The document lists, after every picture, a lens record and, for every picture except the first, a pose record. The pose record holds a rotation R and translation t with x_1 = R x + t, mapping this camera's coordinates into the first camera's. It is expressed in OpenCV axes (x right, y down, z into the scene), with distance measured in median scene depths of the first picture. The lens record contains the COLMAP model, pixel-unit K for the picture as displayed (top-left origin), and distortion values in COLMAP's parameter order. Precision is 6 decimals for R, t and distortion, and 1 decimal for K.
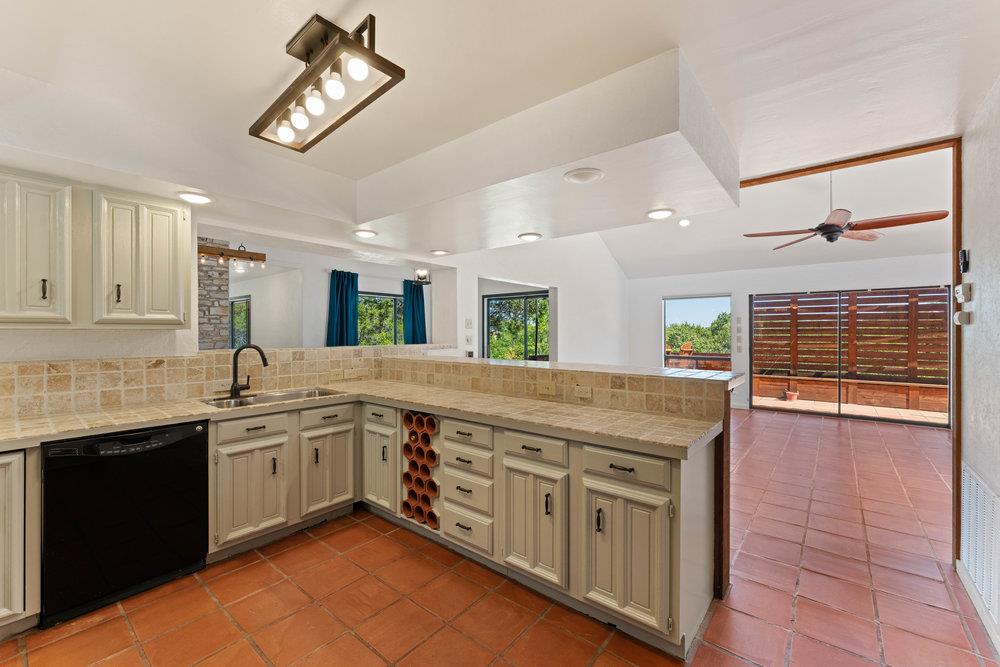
lens RADIAL K [[411.6, 0, 498.5], [0, 411.6, 334.0], [0, 0, 1]] dist [-0.002003, -0.000083]
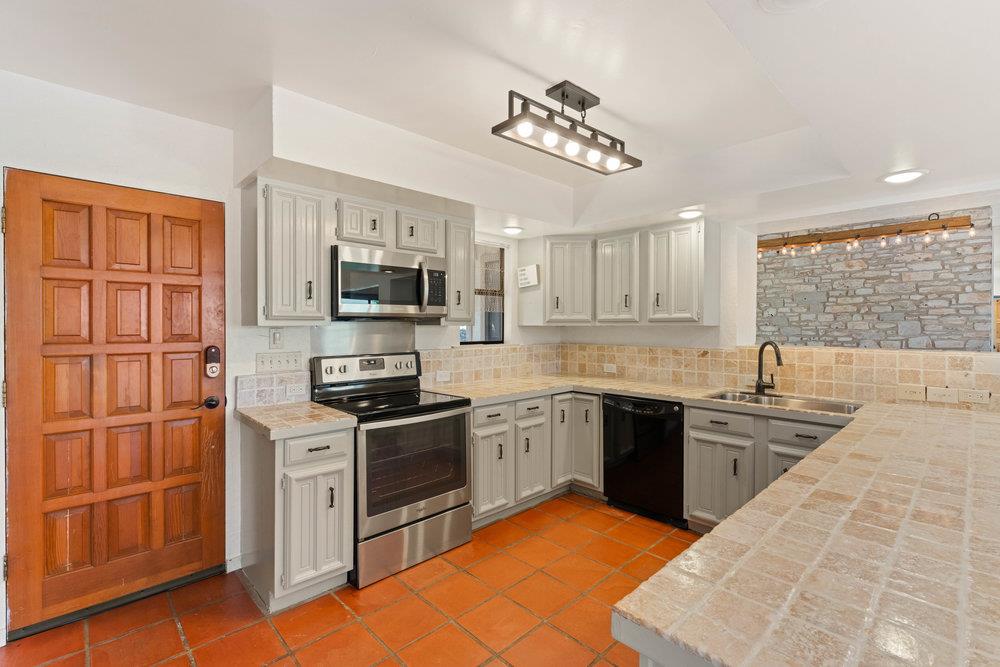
lens RADIAL K [[459.5, 0, 498.9], [0, 459.5, 327.6], [0, 0, 1]] dist [0.000682, -0.000044]
pose [[-0.124897, 0.007262, -0.992143, 0.571637], [-0.003901, 0.999962, 0.007810, -0.012538], [0.992162, 0.004846, -0.124864, 0.560899]]
